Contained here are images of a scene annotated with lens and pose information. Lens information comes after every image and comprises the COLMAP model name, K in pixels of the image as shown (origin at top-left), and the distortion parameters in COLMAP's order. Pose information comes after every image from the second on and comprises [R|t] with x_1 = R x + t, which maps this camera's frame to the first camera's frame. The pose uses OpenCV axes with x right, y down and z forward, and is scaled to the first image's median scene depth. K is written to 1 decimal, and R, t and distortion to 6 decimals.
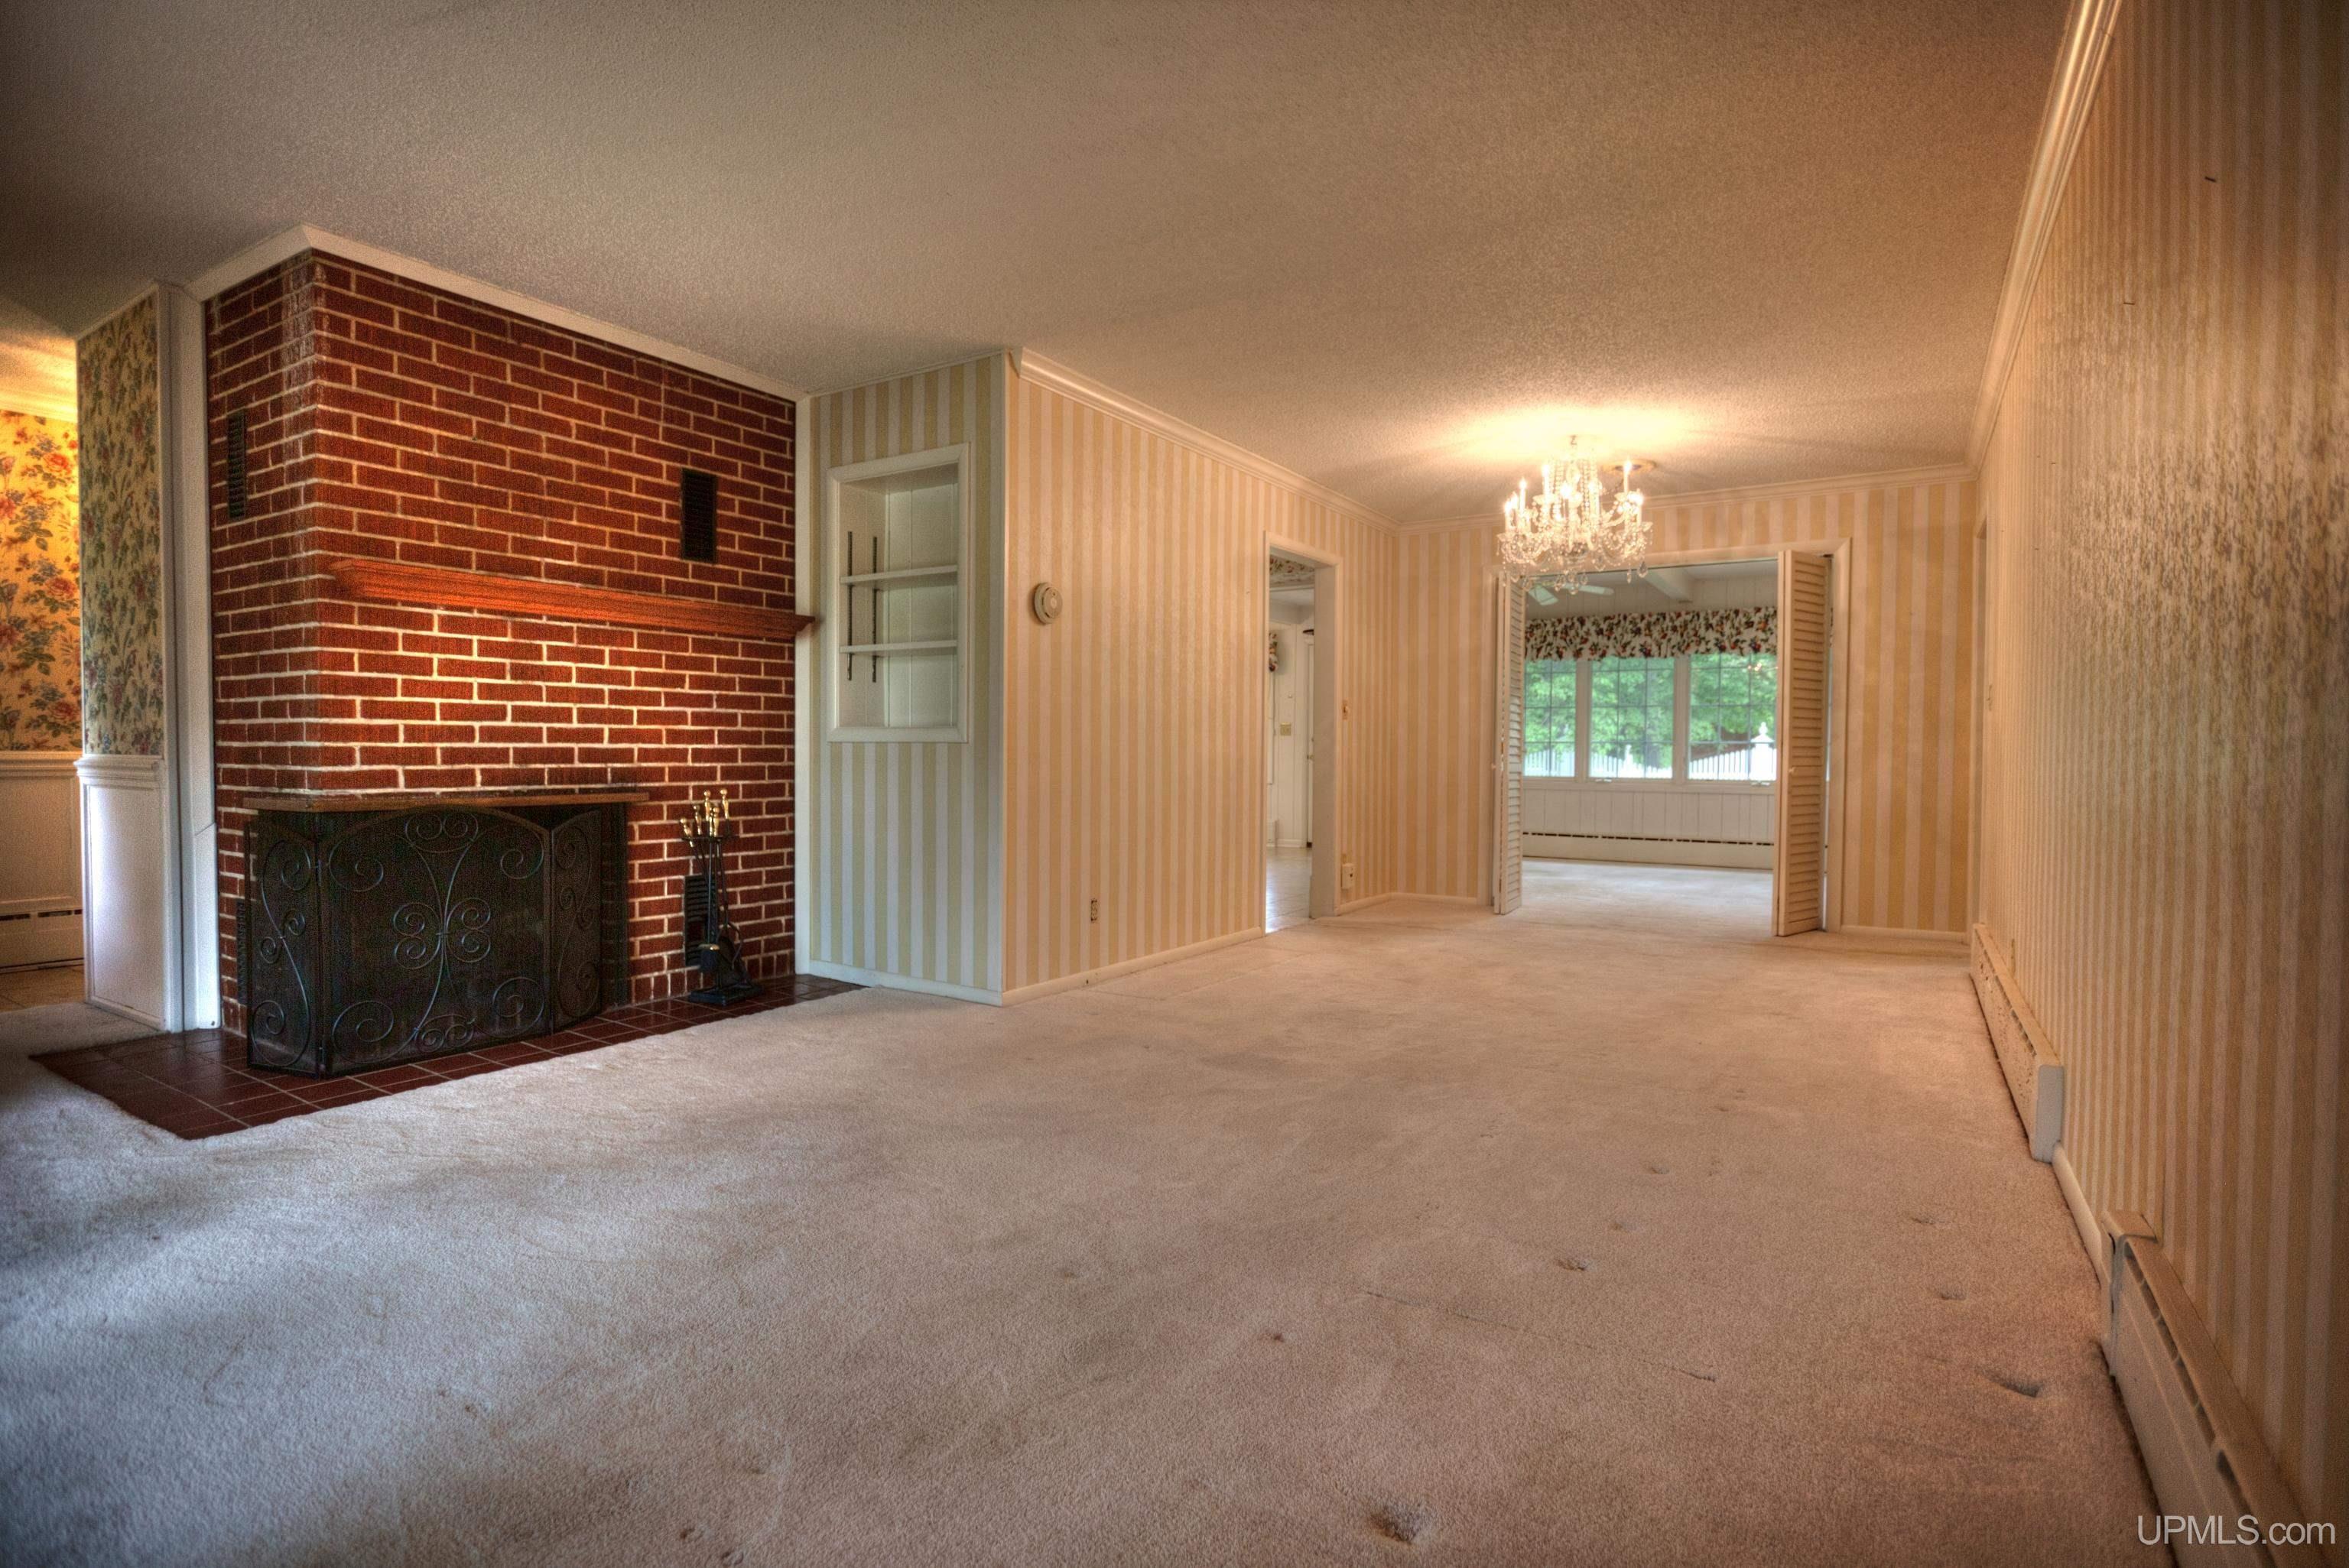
lens RADIAL K [[1133.6, 0, 1179.2], [0, 1133.6, 788.0], [0, 0, 1]] dist [-0.013388, 0.000440]
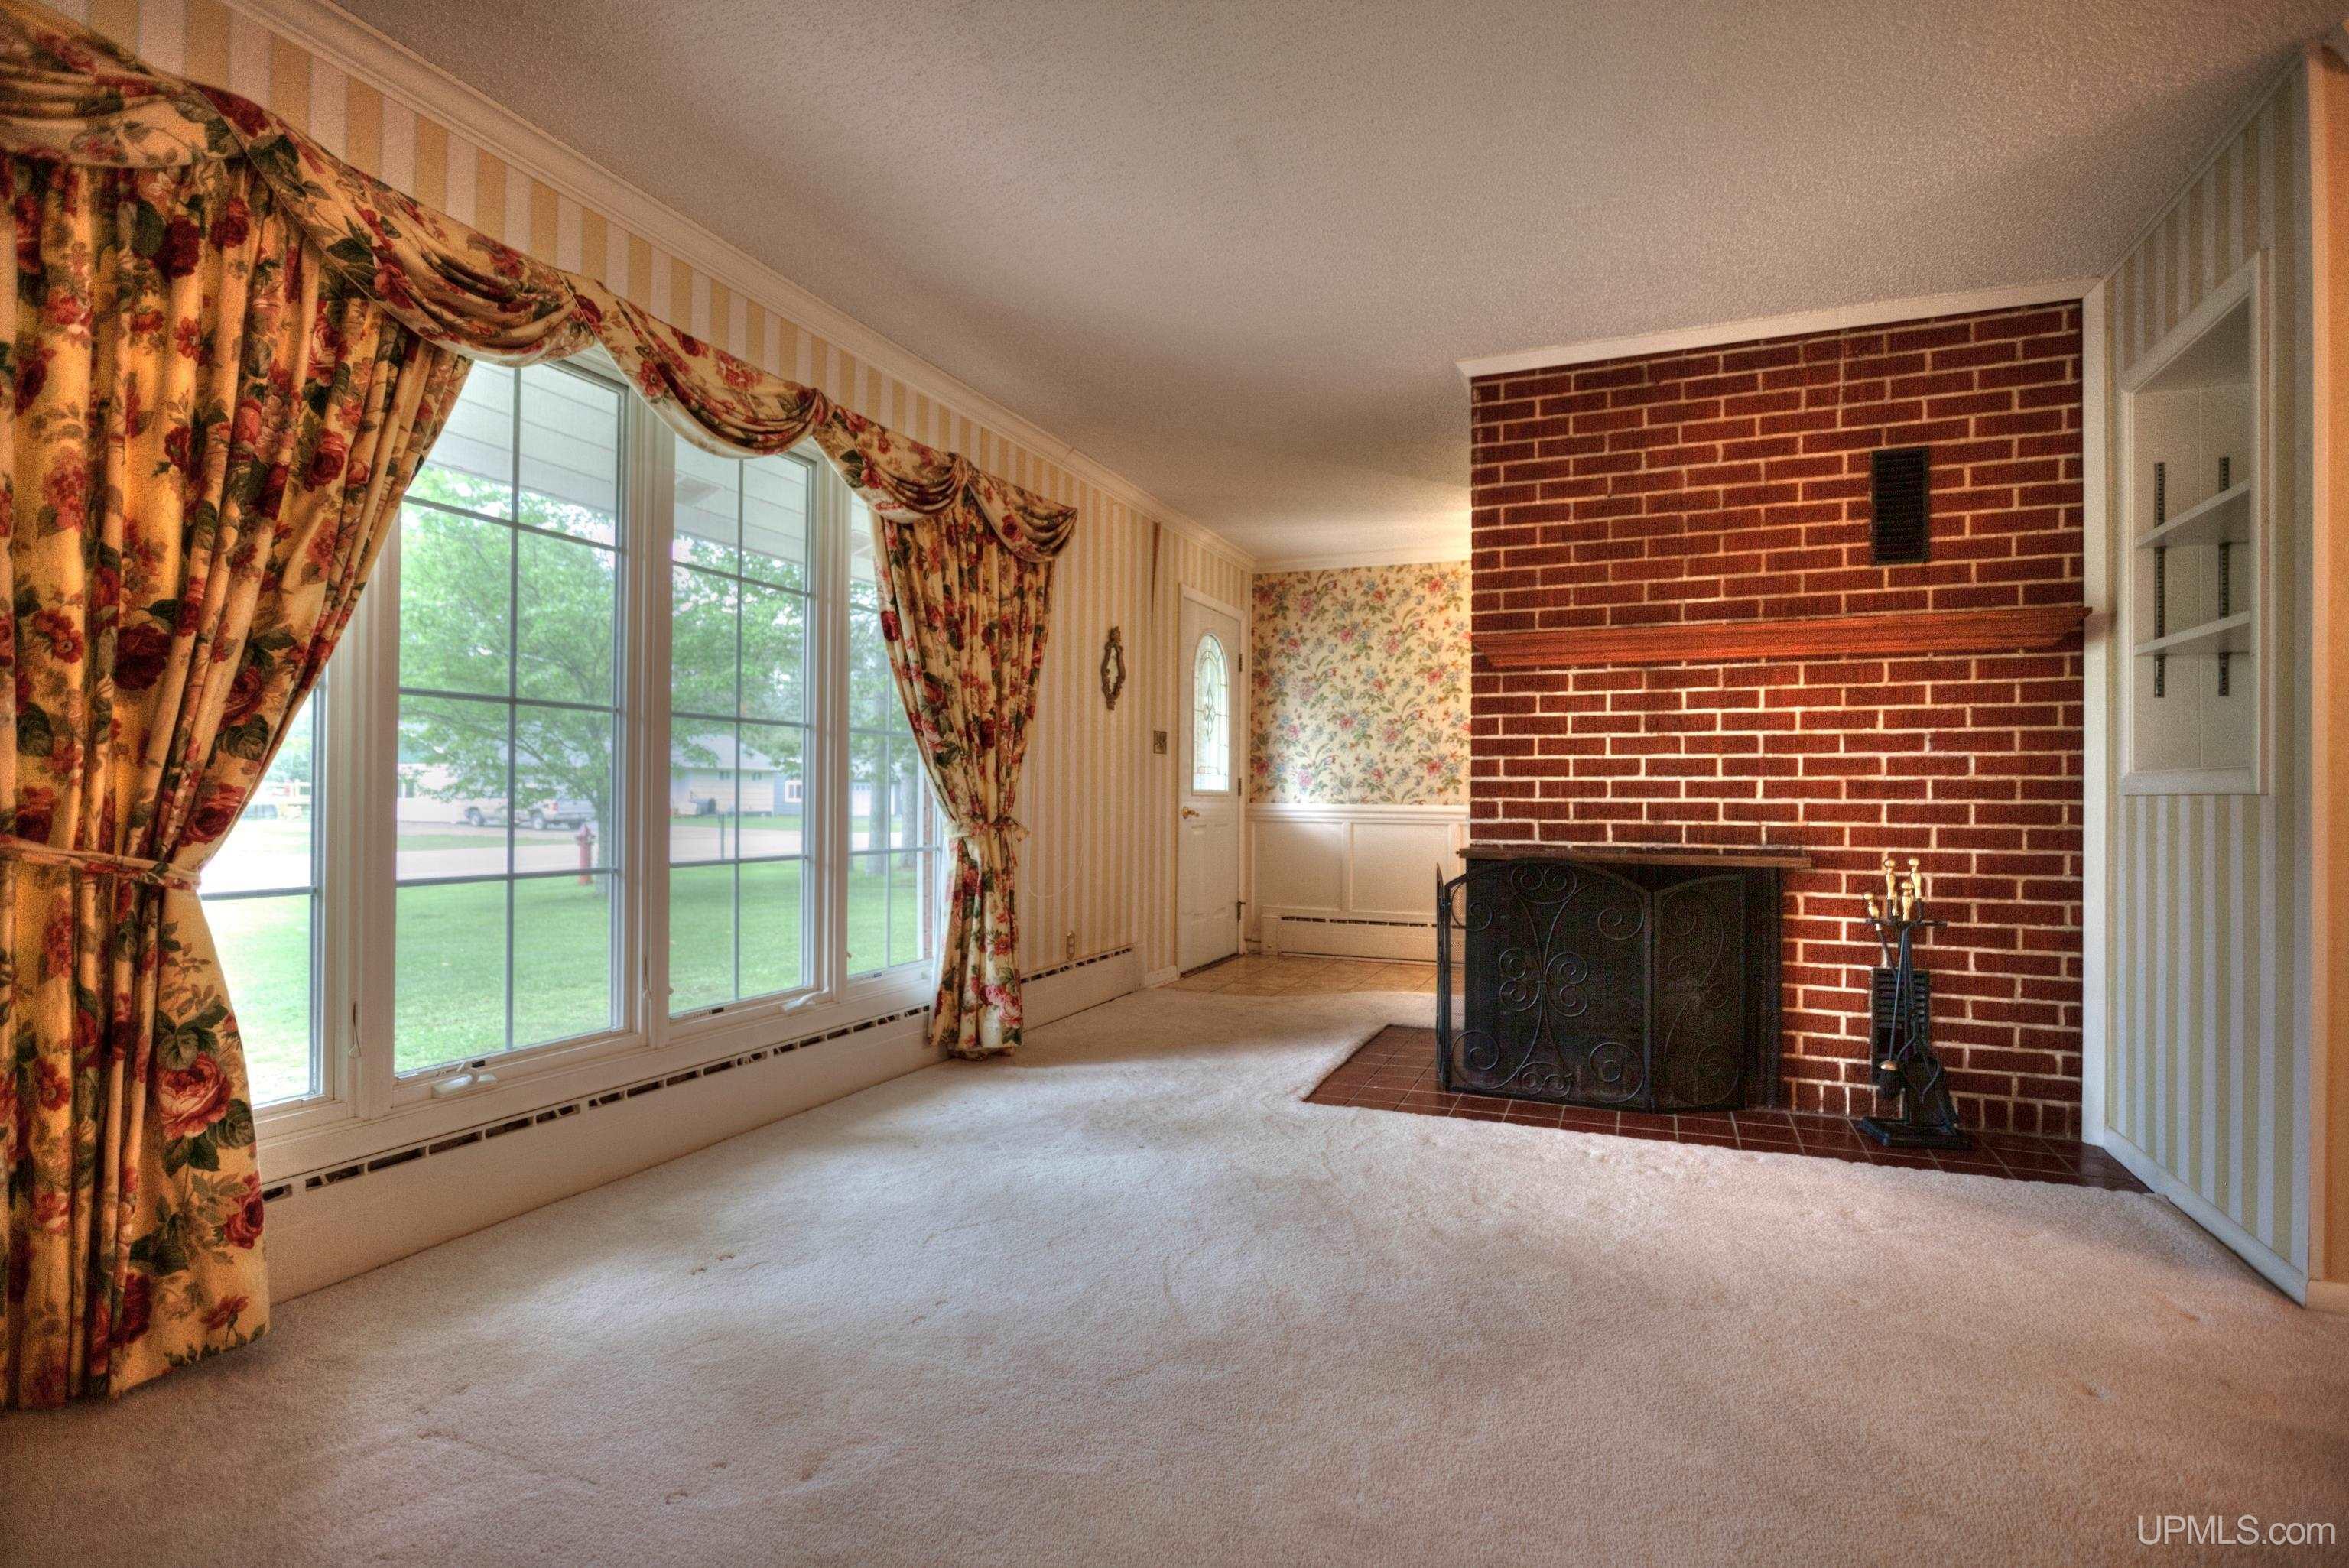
lens RADIAL K [[1133.6, 0, 1179.2], [0, 1133.6, 788.0], [0, 0, 1]] dist [-0.013388, 0.000440]
pose [[0.169242, -0.015145, -0.985458, 0.276833], [-0.038723, 0.999008, -0.022003, -0.011412], [0.984813, 0.041884, 0.168488, 0.428525]]
